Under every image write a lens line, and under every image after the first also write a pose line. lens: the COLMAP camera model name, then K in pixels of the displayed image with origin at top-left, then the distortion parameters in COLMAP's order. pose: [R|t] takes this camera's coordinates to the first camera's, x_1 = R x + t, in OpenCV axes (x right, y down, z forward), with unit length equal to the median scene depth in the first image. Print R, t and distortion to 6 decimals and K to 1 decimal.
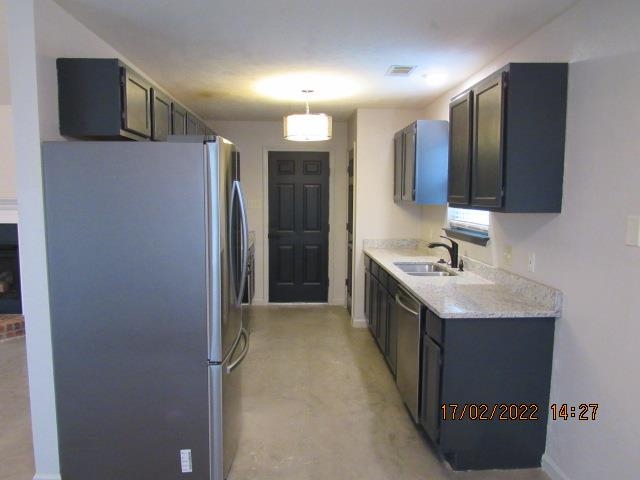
lens RADIAL K [[460.2, 0, 313.3], [0, 460.2, 238.3], [0, 0, 1]] dist [-0.011113, -0.003604]
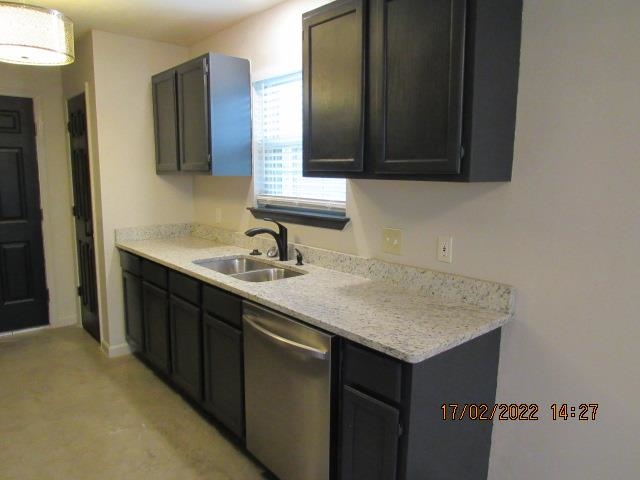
lens RADIAL K [[460.2, 0, 313.3], [0, 460.2, 238.3], [0, 0, 1]] dist [-0.011113, -0.003604]
pose [[0.788022, -0.090569, 0.608948, -0.096844], [0.057991, 0.995642, 0.073038, -0.021498], [-0.612909, -0.022242, 0.789840, 0.365006]]
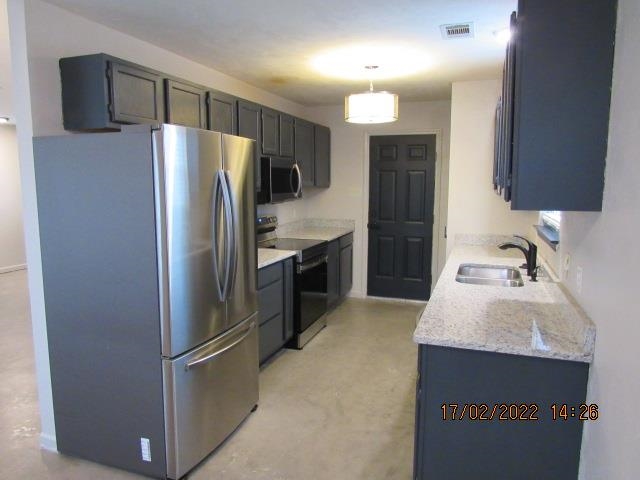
lens RADIAL K [[460.2, 0, 313.3], [0, 460.2, 238.3], [0, 0, 1]] dist [-0.011113, -0.003604]
pose [[0.924904, 0.044835, -0.377548, 0.241563], [-0.033331, 0.998761, 0.036955, -0.016304], [0.378738, -0.021596, 0.925252, 0.123382]]
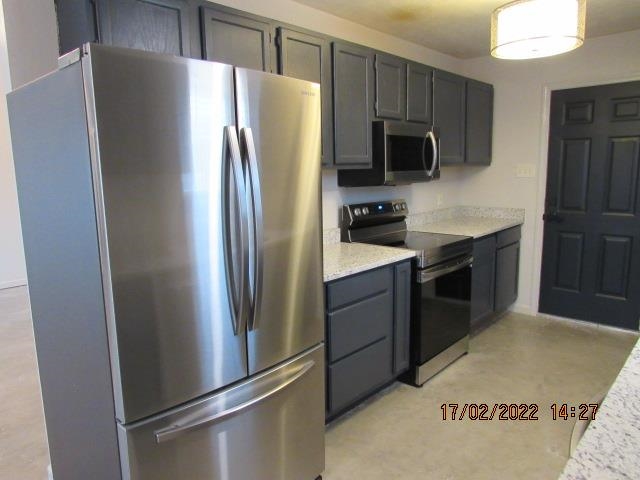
lens RADIAL K [[460.2, 0, 313.3], [0, 460.2, 238.3], [0, 0, 1]] dist [-0.011113, -0.003604]
pose [[0.709437, 0.091704, -0.698777, 0.213446], [-0.045981, 0.995409, 0.083950, -0.023496], [0.703268, -0.027427, 0.710396, 0.422552]]
